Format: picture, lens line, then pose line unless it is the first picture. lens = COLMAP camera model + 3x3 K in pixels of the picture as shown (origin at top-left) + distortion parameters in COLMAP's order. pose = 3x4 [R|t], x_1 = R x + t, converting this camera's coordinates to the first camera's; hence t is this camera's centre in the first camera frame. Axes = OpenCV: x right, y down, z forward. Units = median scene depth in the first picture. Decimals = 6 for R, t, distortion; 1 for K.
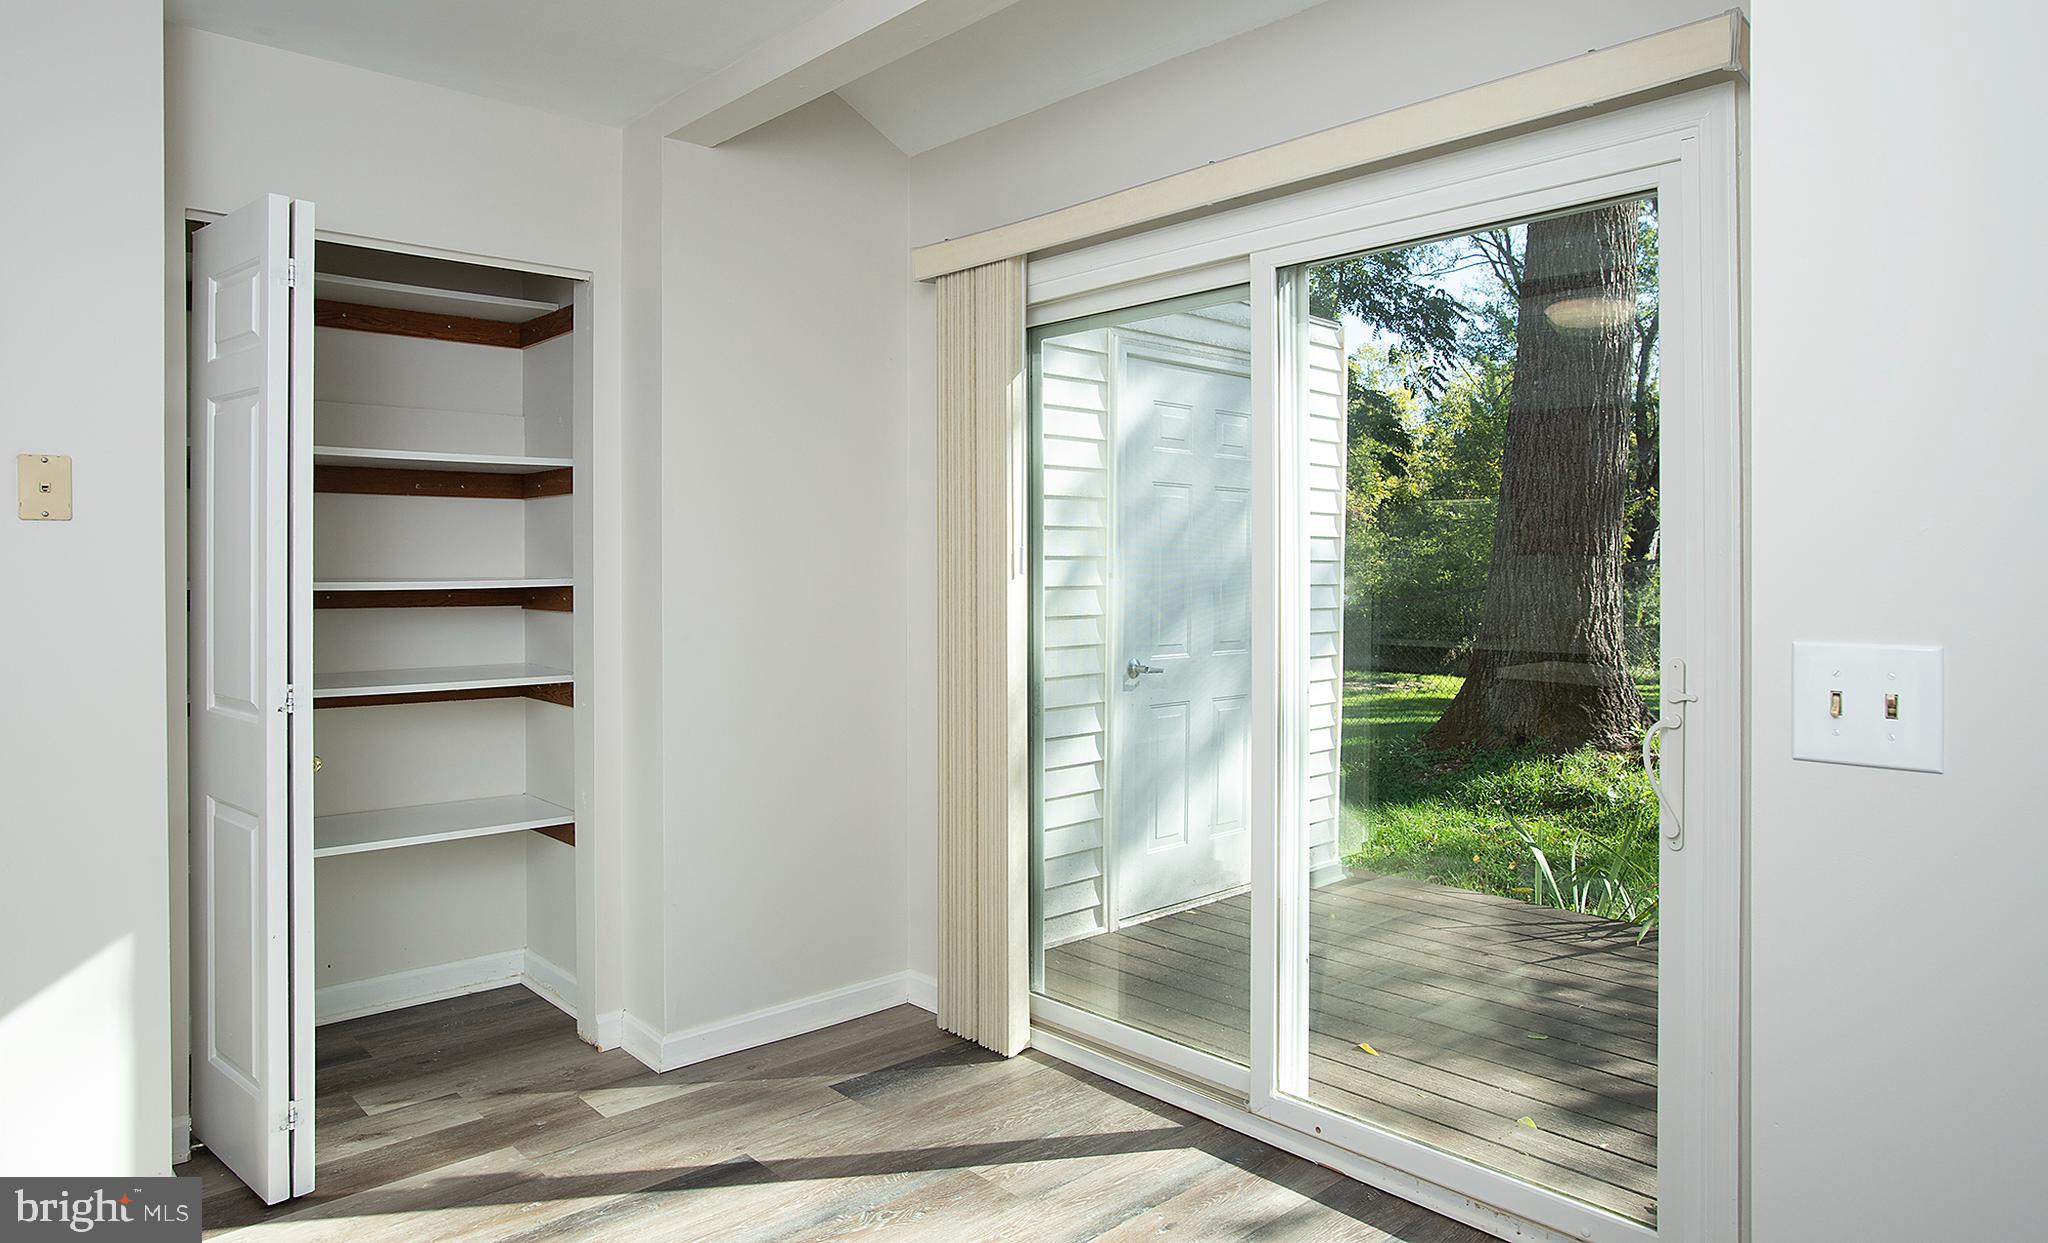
lens RADIAL K [[1243.2, 0, 993.7], [0, 1243.2, 573.8], [0, 0, 1]] dist [-0.030058, -0.000389]
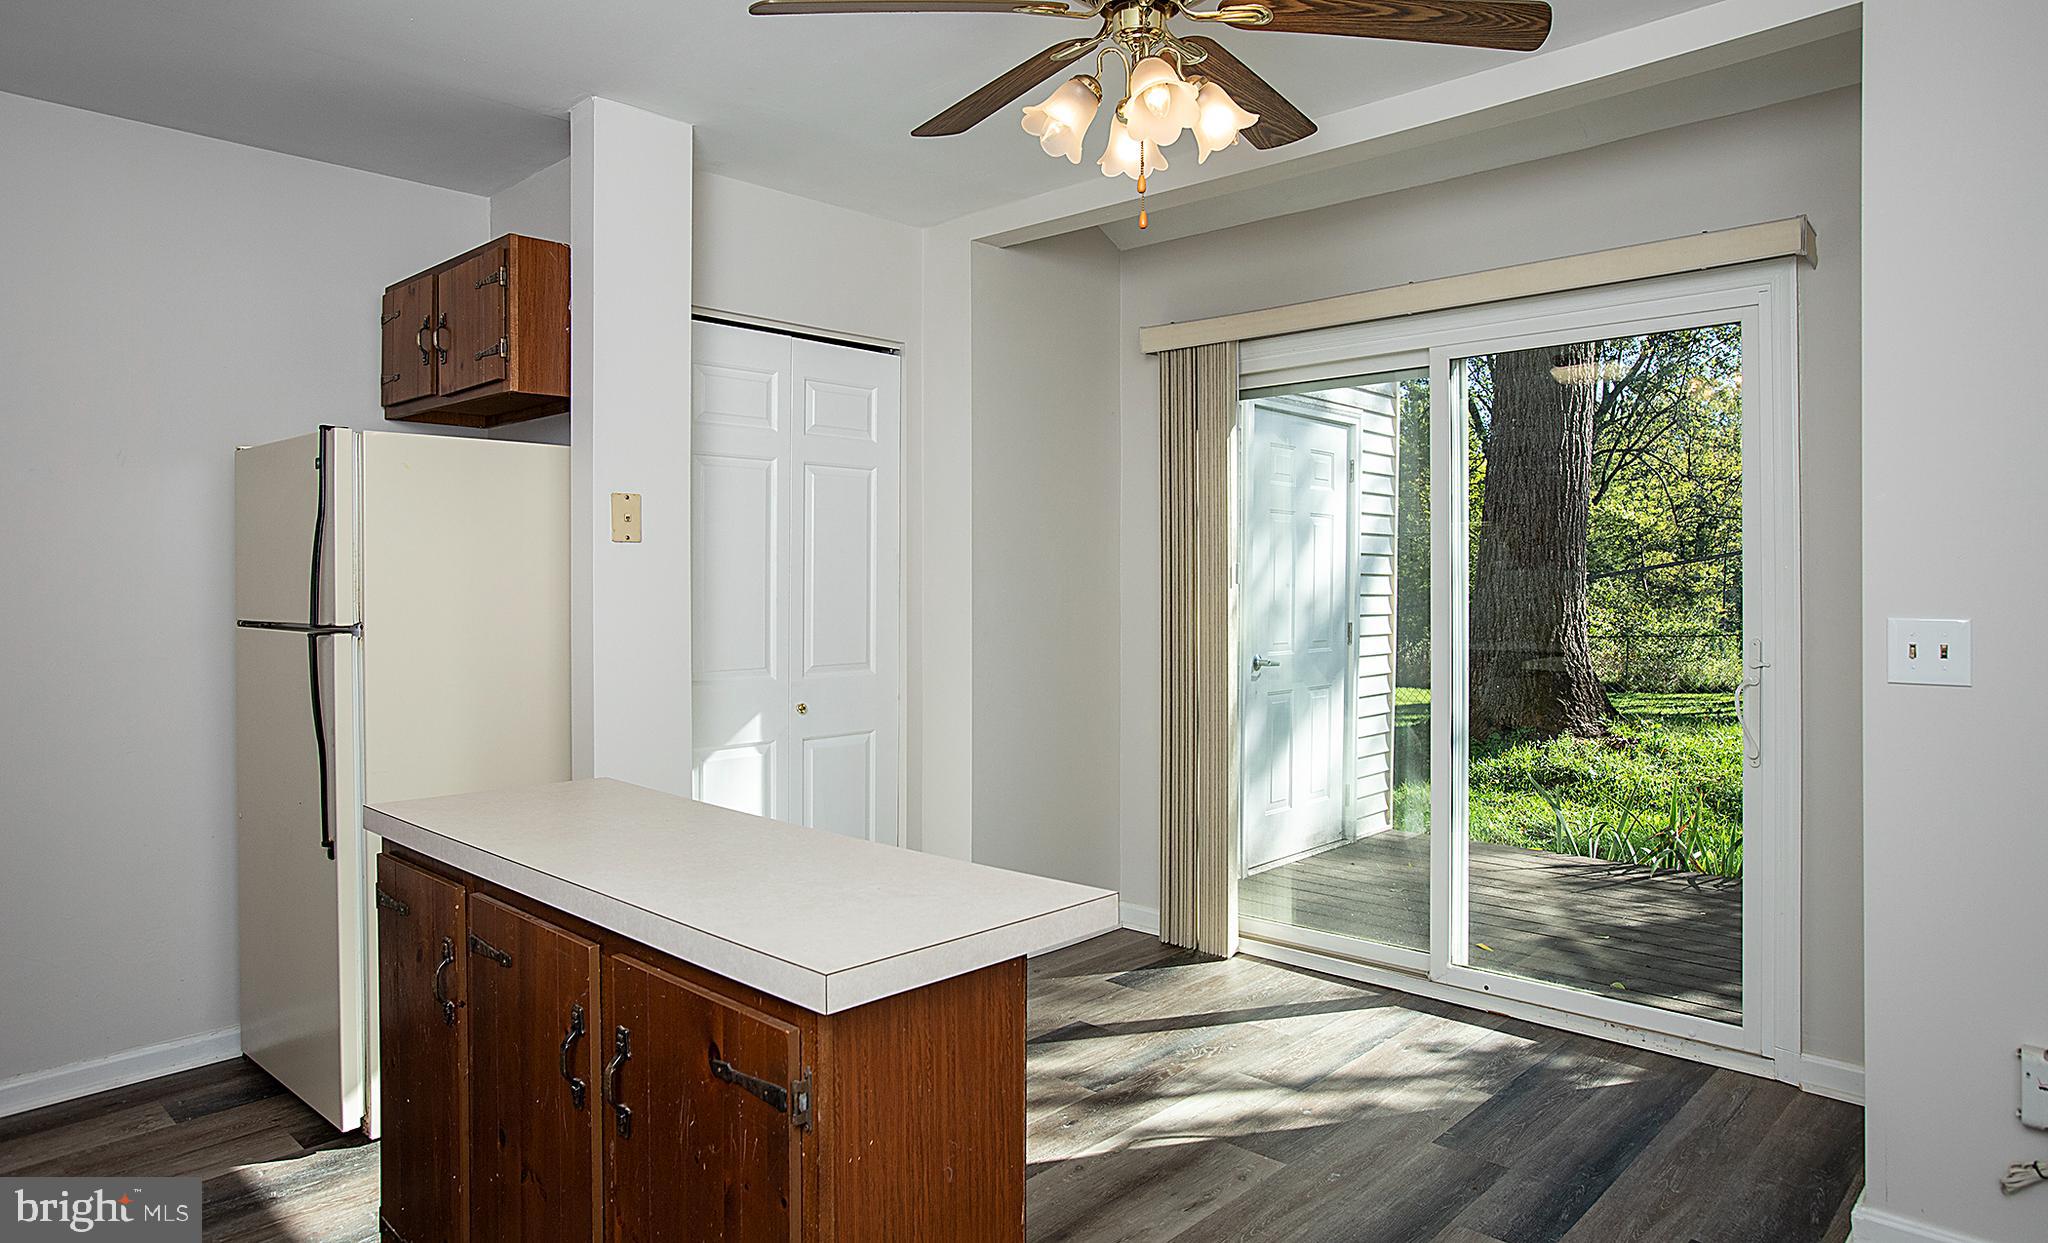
lens RADIAL K [[1243.2, 0, 1048.9], [0, 1243.2, 586.8], [0, 0, 1]] dist [-0.030058, -0.000389]
pose [[0.994273, -0.000932, 0.106864, -0.281209], [0.001091, 0.999998, -0.001428, 0.004293], [-0.106862, 0.001536, 0.994273, -0.240584]]
